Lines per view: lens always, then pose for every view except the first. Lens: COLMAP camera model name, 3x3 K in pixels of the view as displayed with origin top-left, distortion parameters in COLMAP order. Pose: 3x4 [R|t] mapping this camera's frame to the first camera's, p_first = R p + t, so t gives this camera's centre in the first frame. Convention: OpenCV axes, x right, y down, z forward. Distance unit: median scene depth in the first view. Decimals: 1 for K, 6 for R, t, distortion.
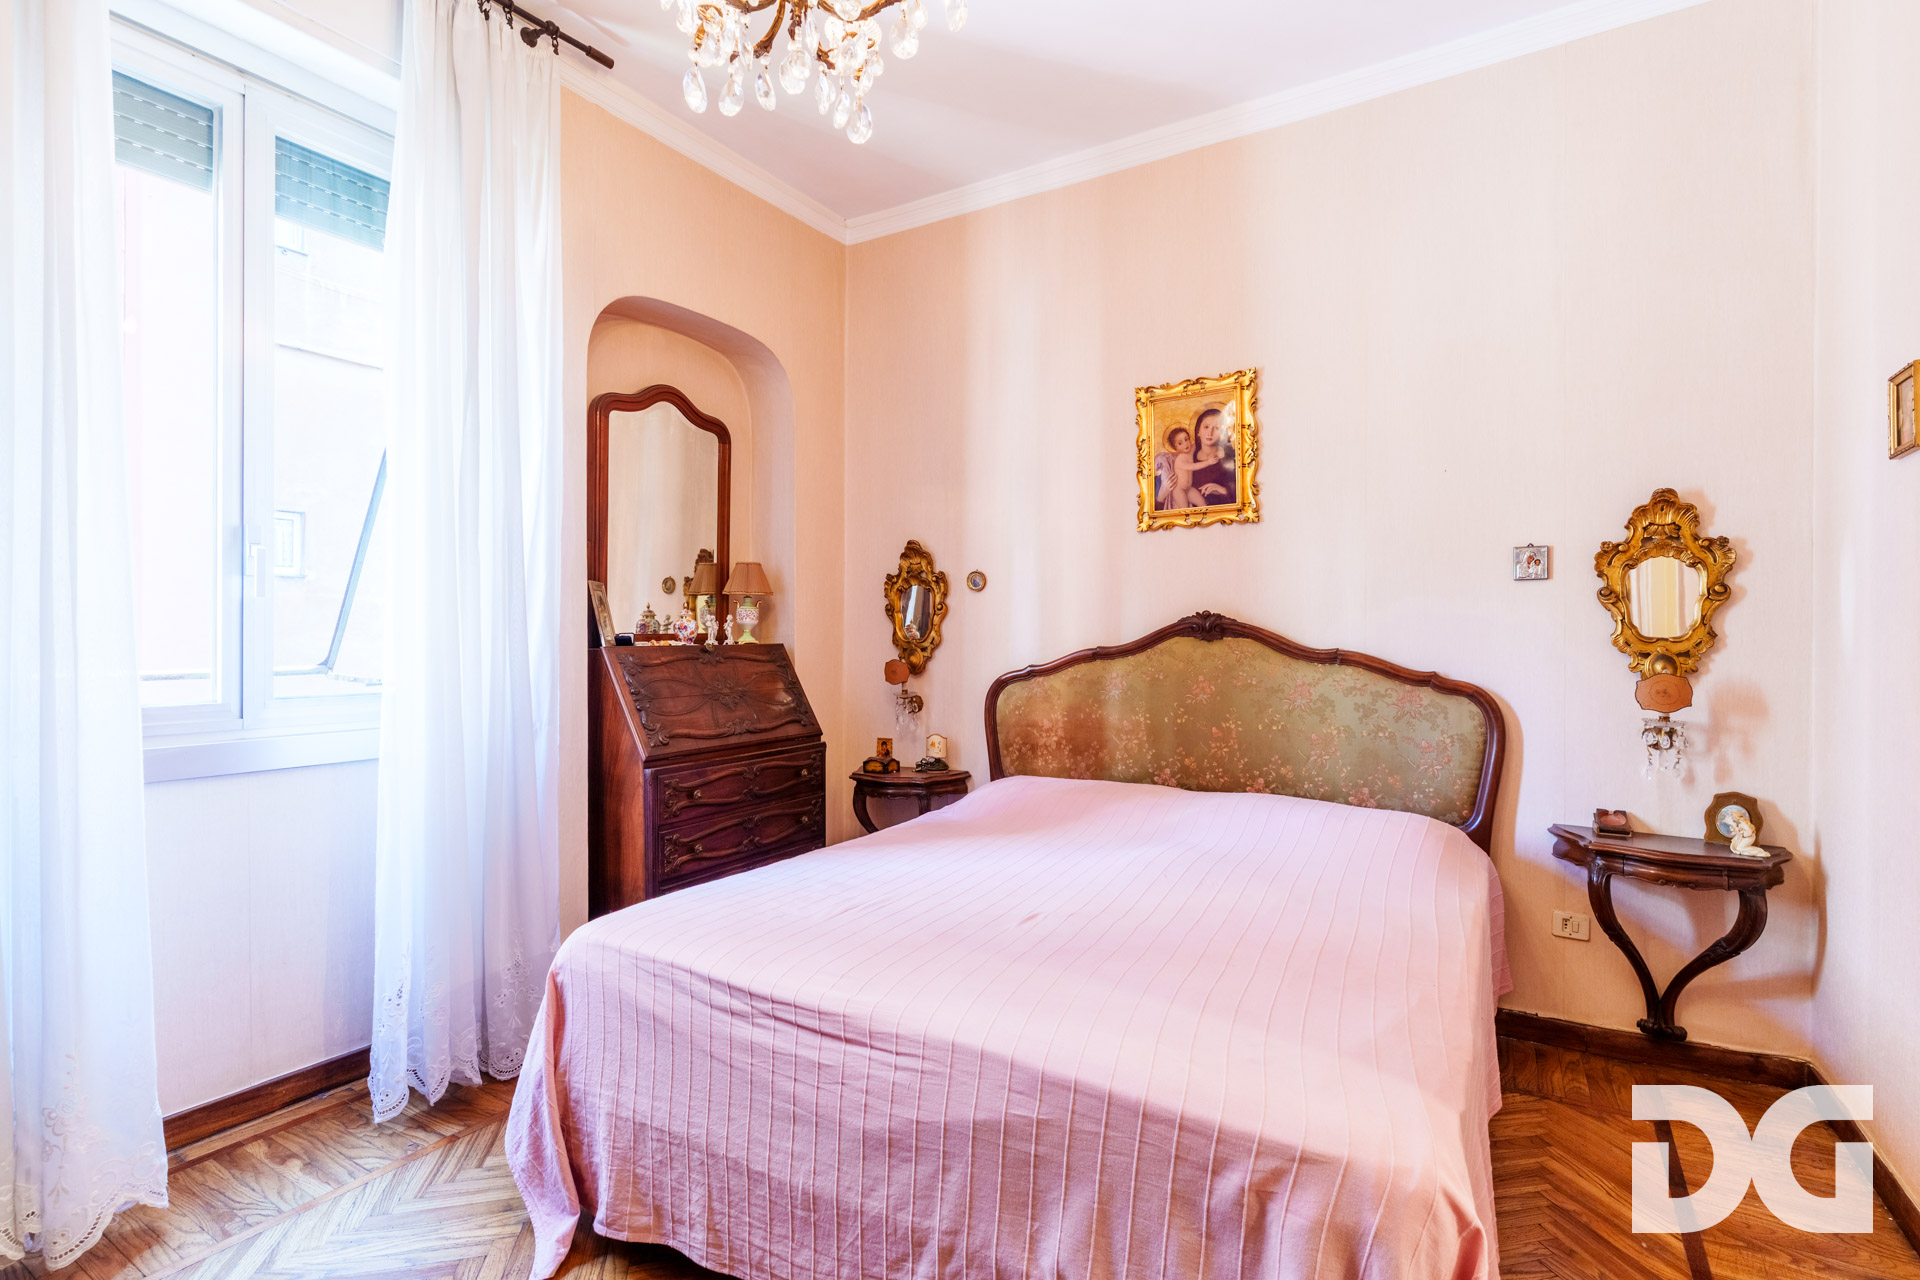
lens RADIAL K [[909.2, 0, 960.0], [0, 909.2, 640.0], [0, 0, 1]] dist [-0.000620, -0.000427]
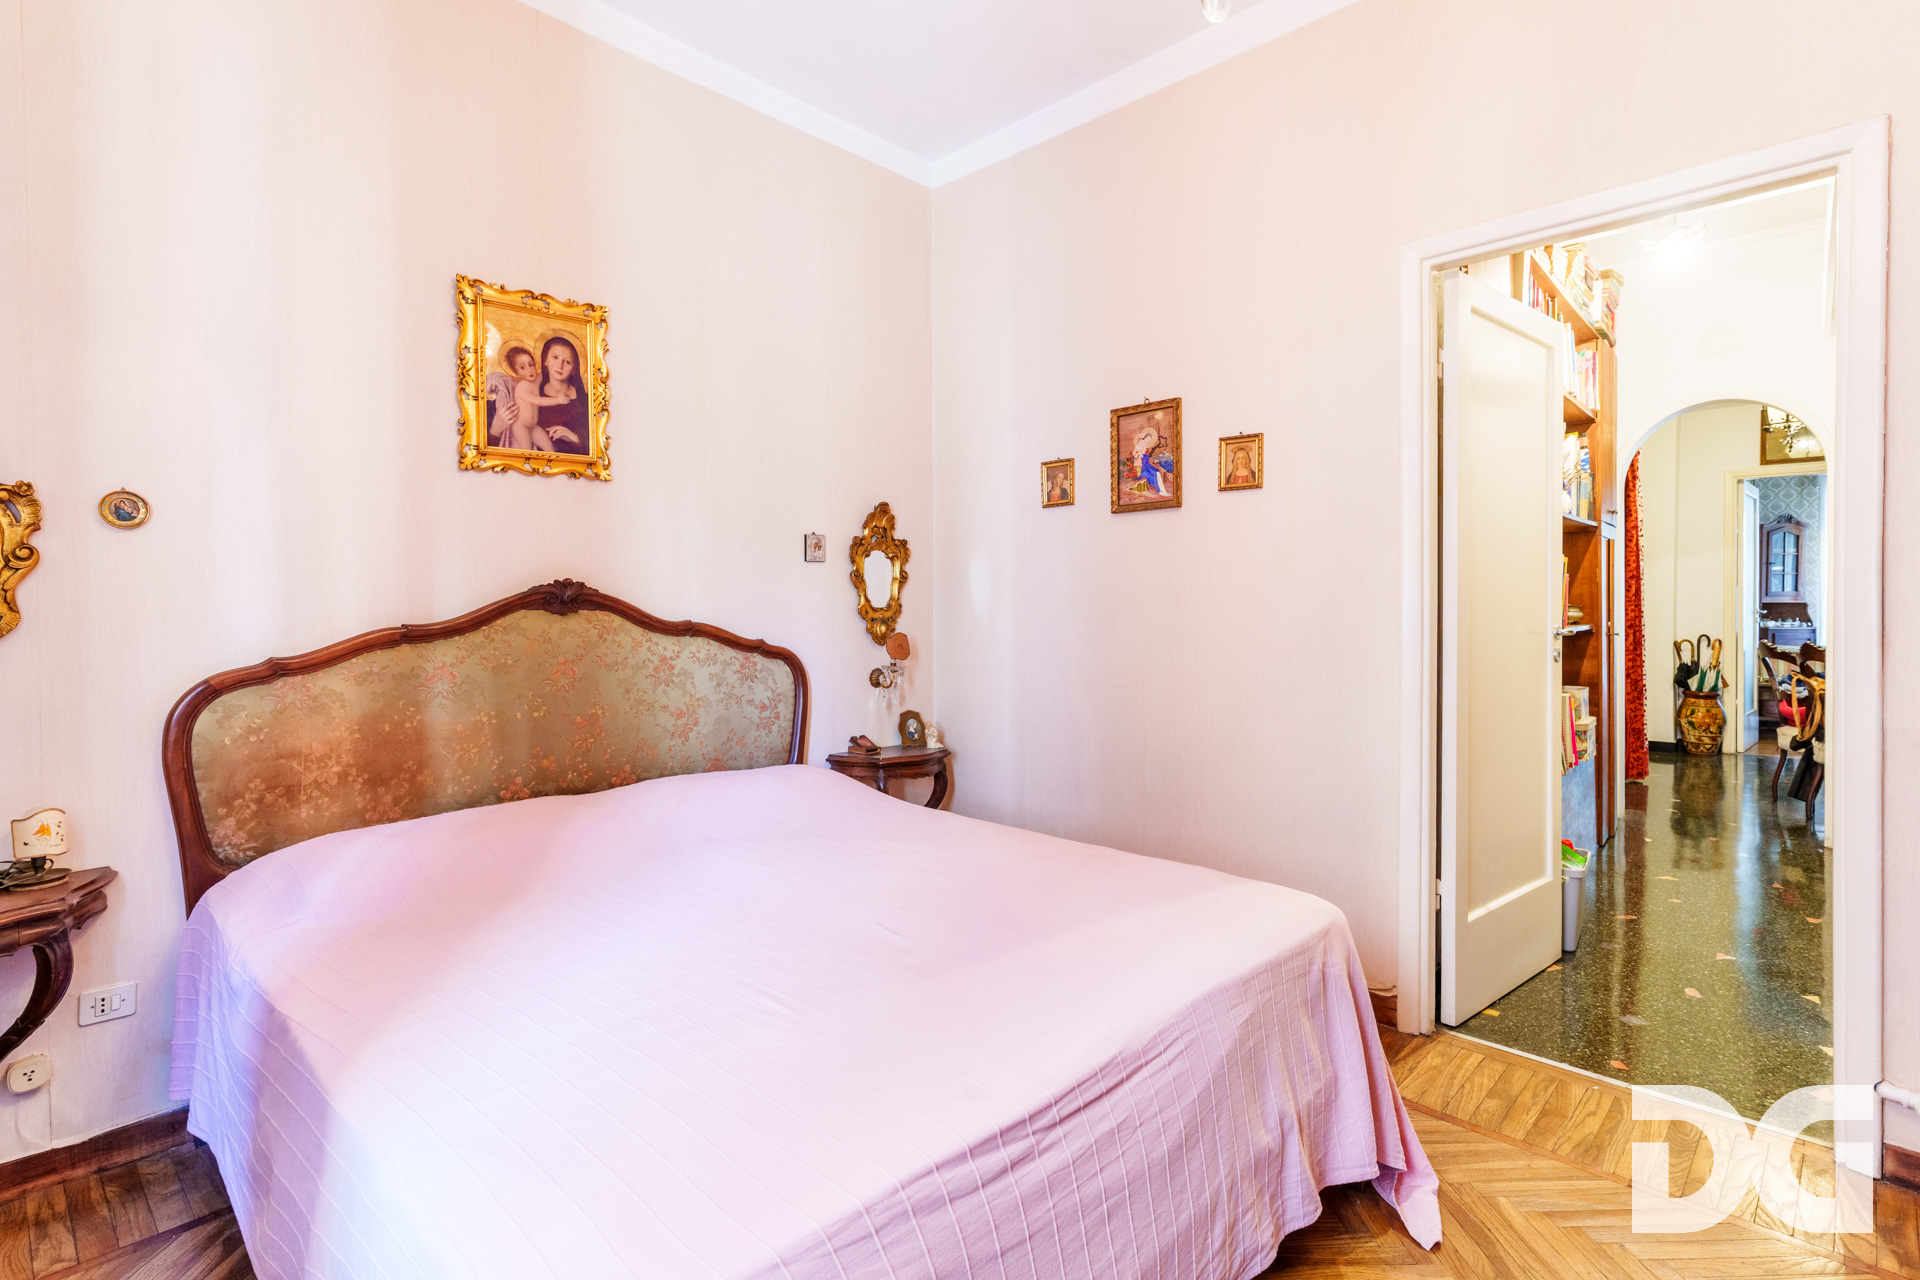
lens RADIAL K [[921.3, 0, 960.9], [0, 921.3, 619.3], [0, 0, 1]] dist [0.000507, 0.000158]
pose [[0.203273, -0.015645, 0.978997, -0.468688], [0.009559, 0.999856, 0.013993, -0.002974], [-0.979075, 0.006514, 0.203393, 0.455312]]
